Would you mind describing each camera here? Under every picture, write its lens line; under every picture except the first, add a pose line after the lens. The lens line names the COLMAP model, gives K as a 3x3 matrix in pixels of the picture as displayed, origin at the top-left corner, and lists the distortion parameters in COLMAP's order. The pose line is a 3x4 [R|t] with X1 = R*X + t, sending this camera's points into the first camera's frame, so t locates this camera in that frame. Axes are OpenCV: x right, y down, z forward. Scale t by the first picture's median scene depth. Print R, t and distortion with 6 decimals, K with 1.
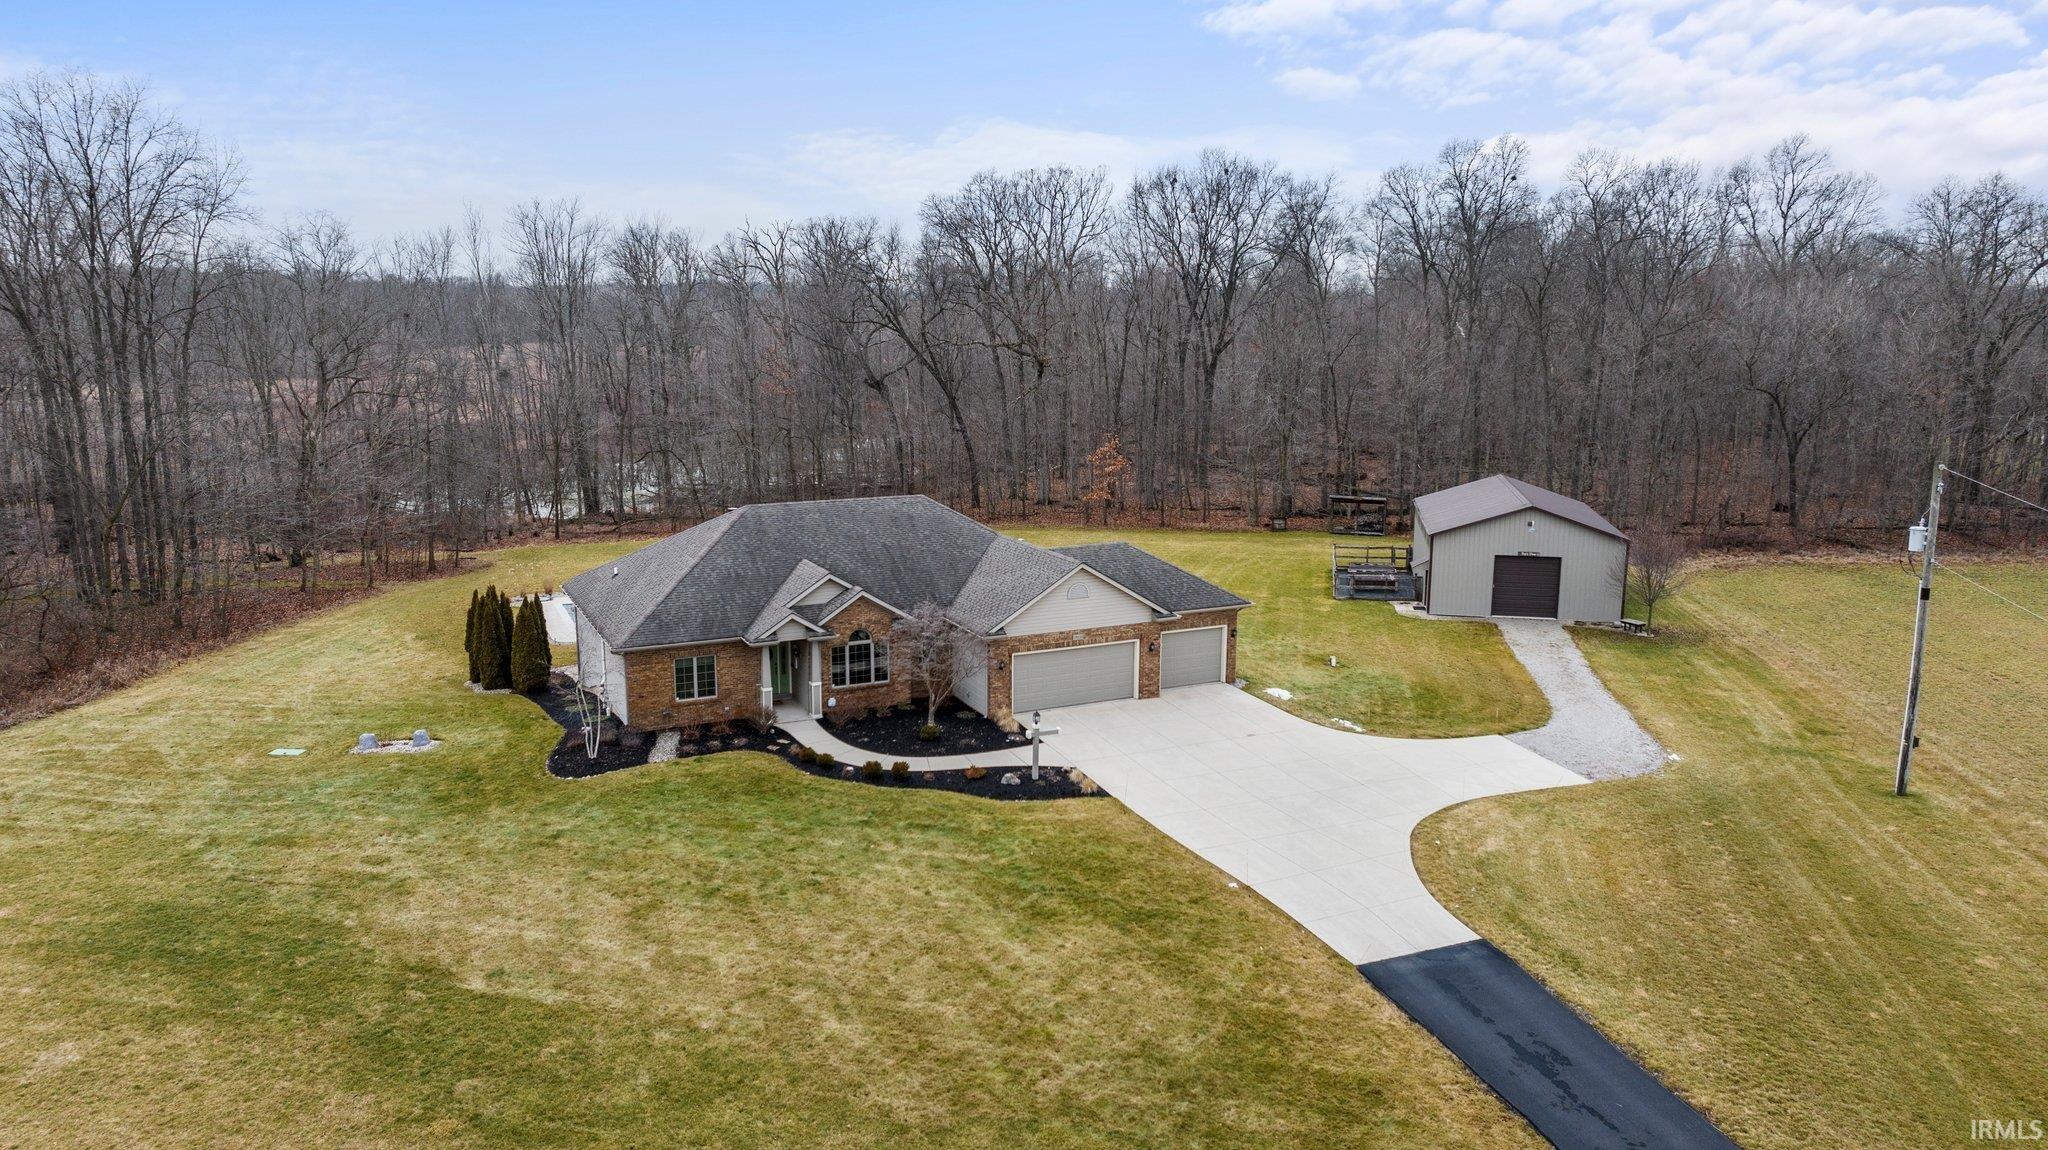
lens RADIAL K [[1453.4, 0, 1021.0], [0, 1453.4, 586.1], [0, 0, 1]] dist [-0.026360, 0.000495]
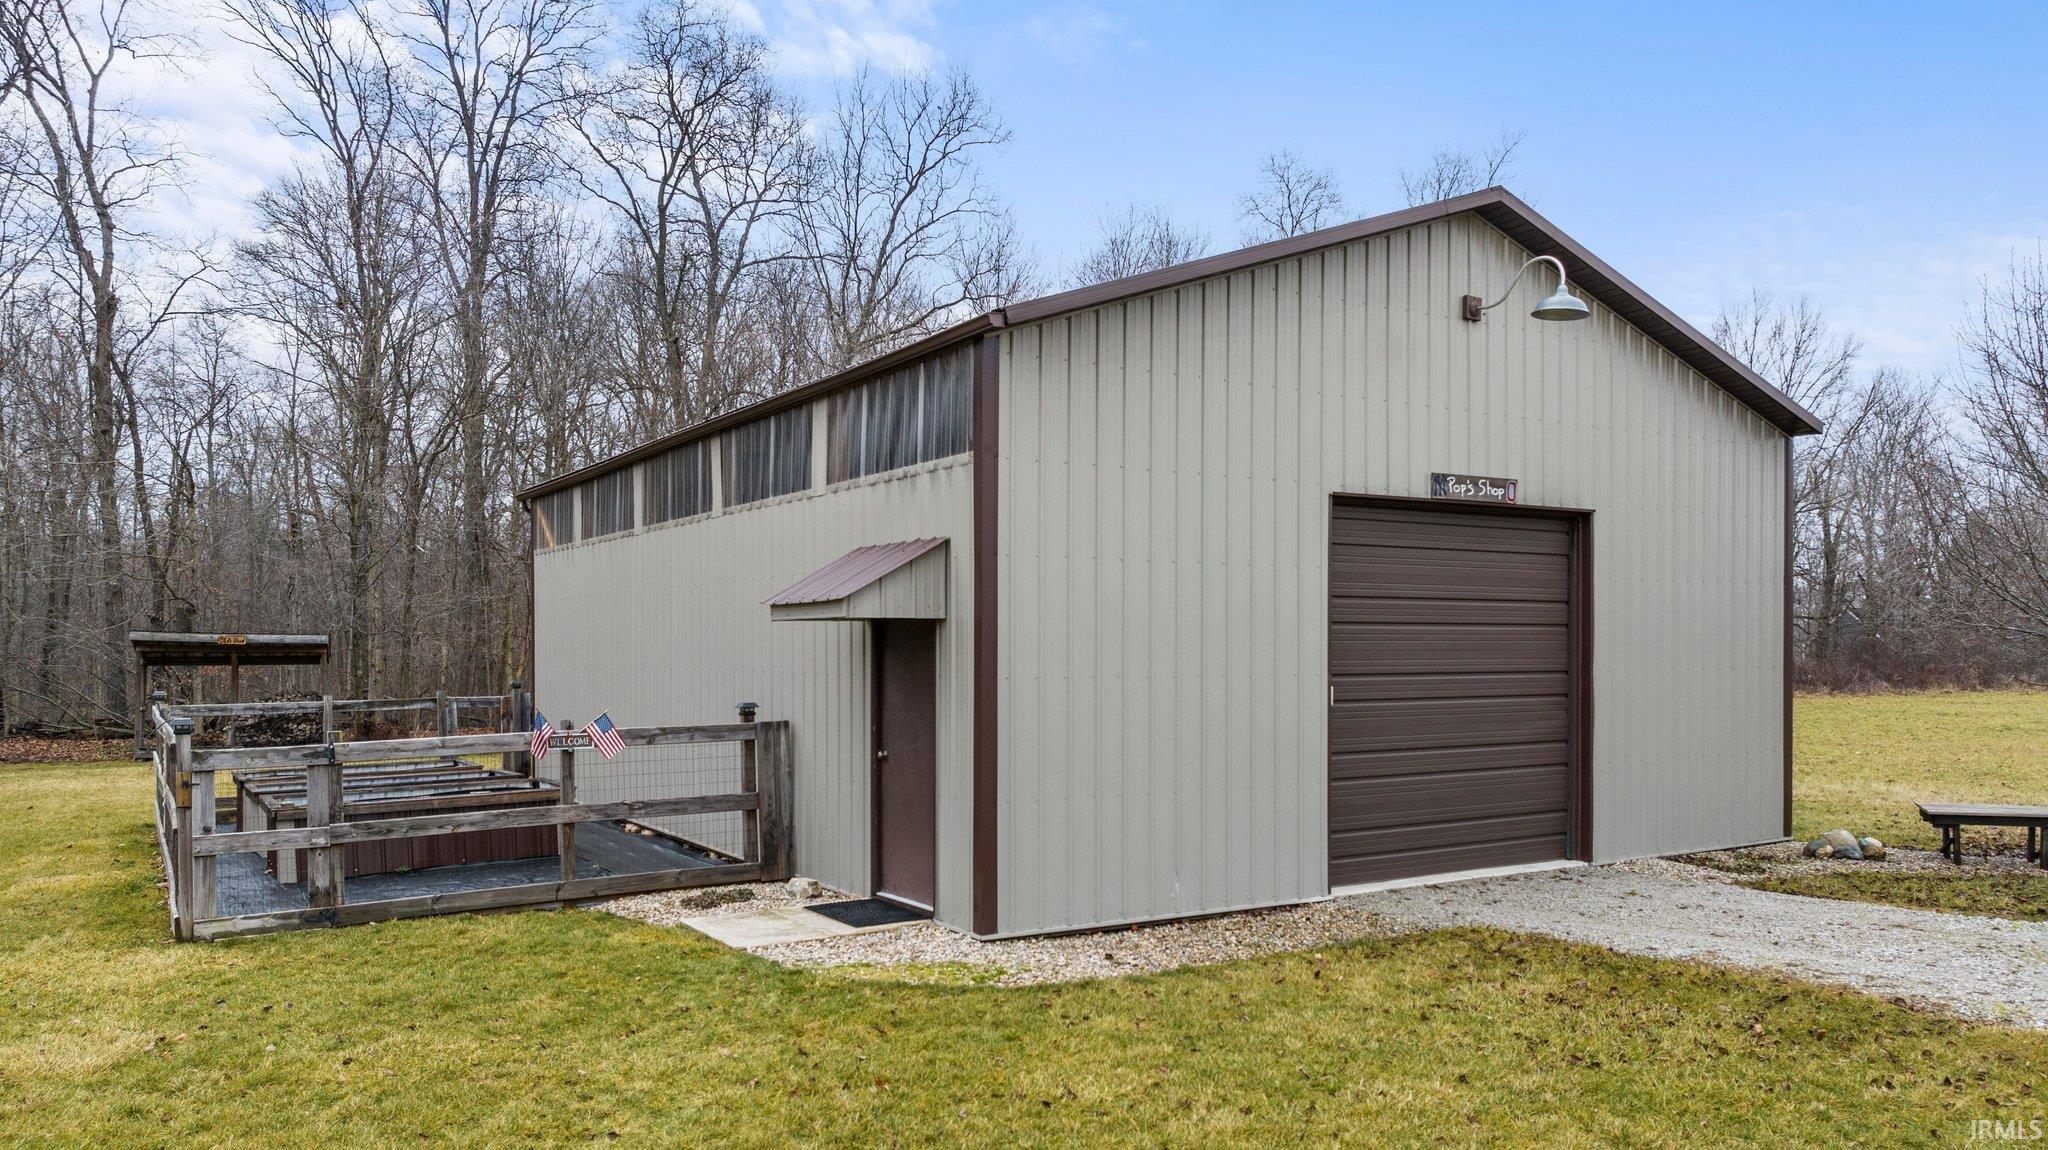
lens RADIAL K [[1453.4, 0, 1035.6], [0, 1453.4, 651.5], [0, 0, 1]] dist [-0.026360, 0.000495]
pose [[0.720952, -0.006327, 0.692956, 0.274004], [0.140279, 0.980589, -0.136992, 0.017491], [-0.678639, 0.195972, 0.707845, 1.281893]]
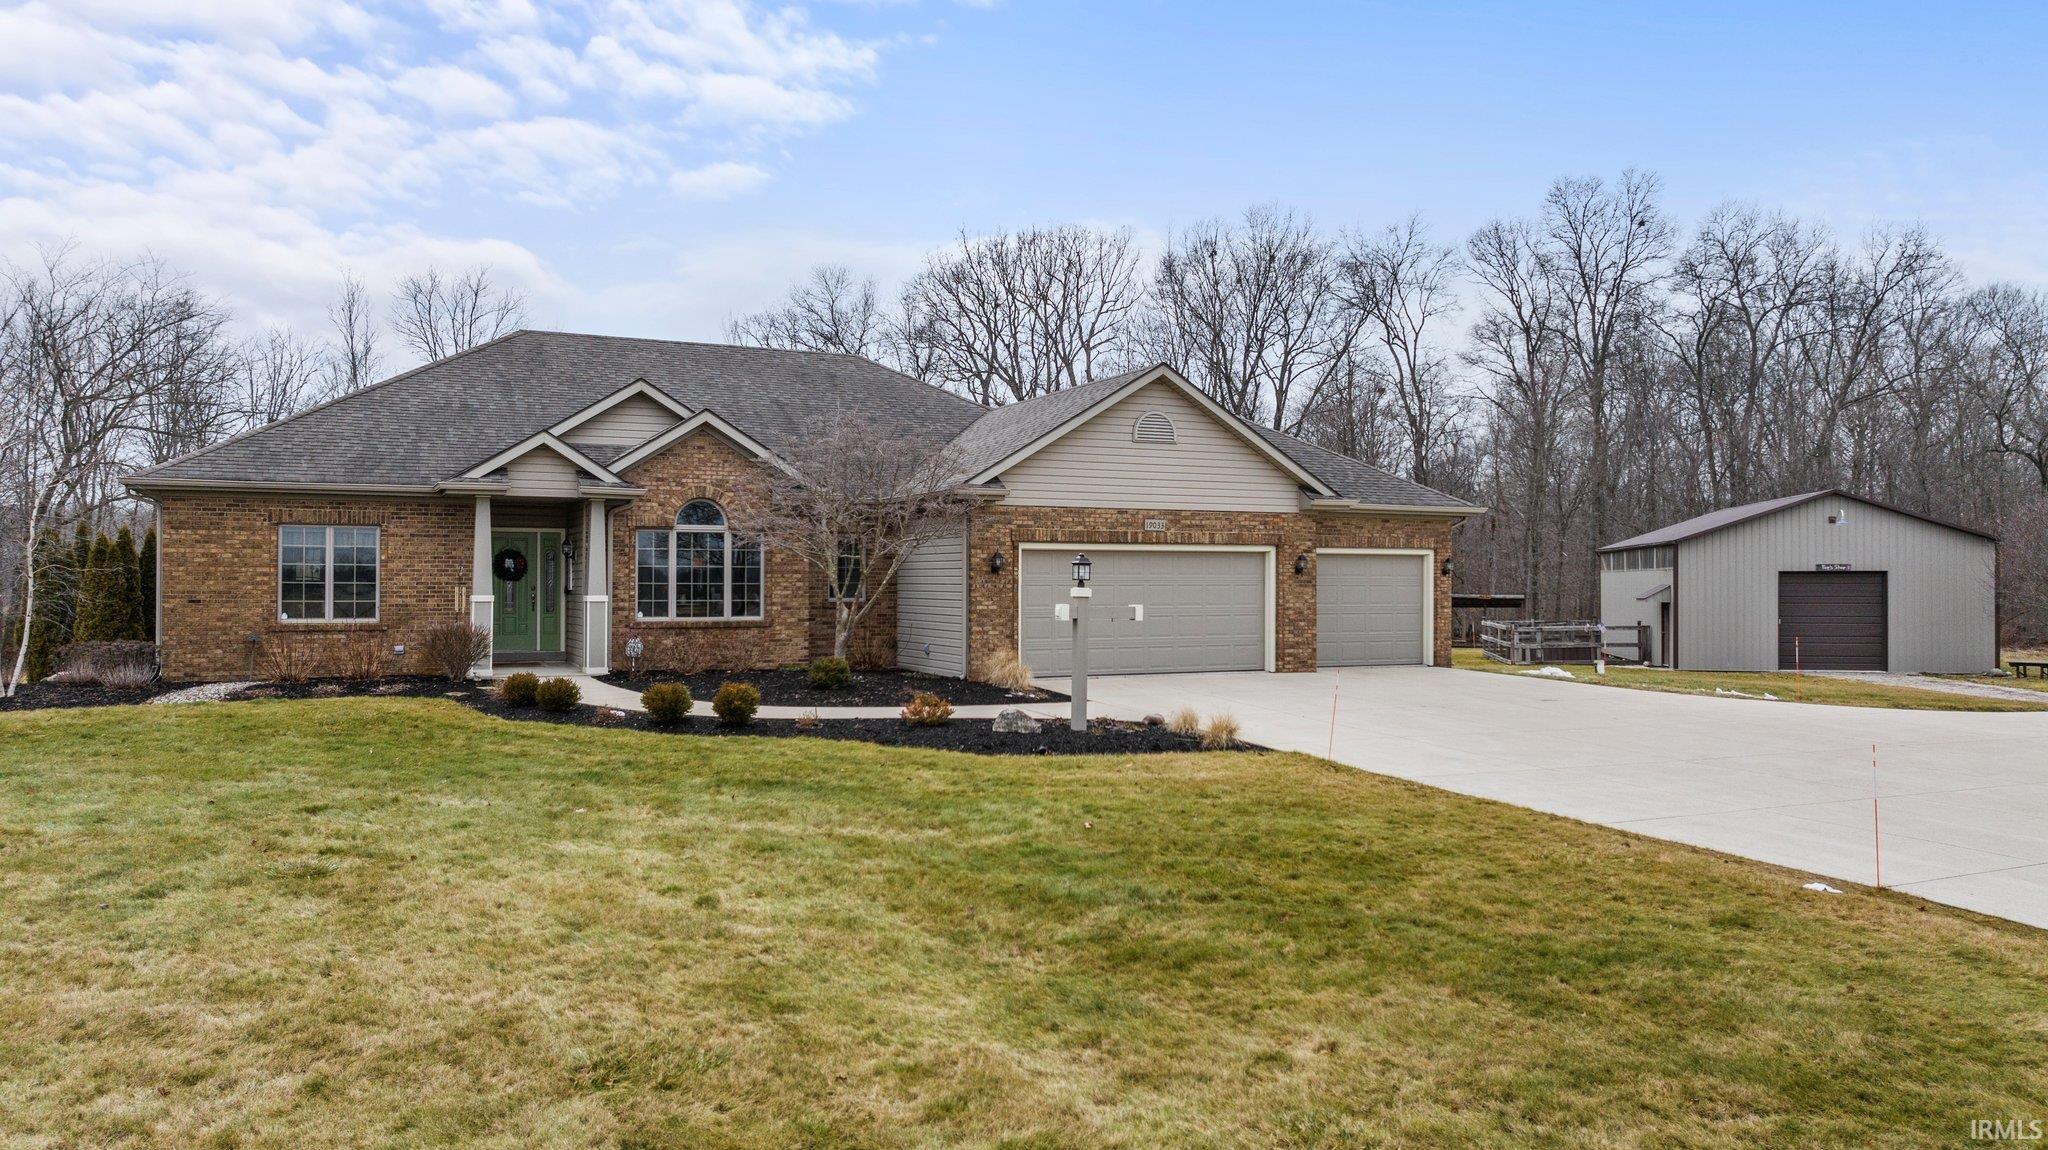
lens RADIAL K [[1453.4, 0, 1031.0], [0, 1453.4, 574.7], [0, 0, 1]] dist [-0.026360, 0.000495]
pose [[0.999980, 0.002427, 0.005788, -0.004950], [-0.001195, 0.978970, -0.204001, 0.153151], [-0.006161, 0.203991, 0.978953, 0.539857]]
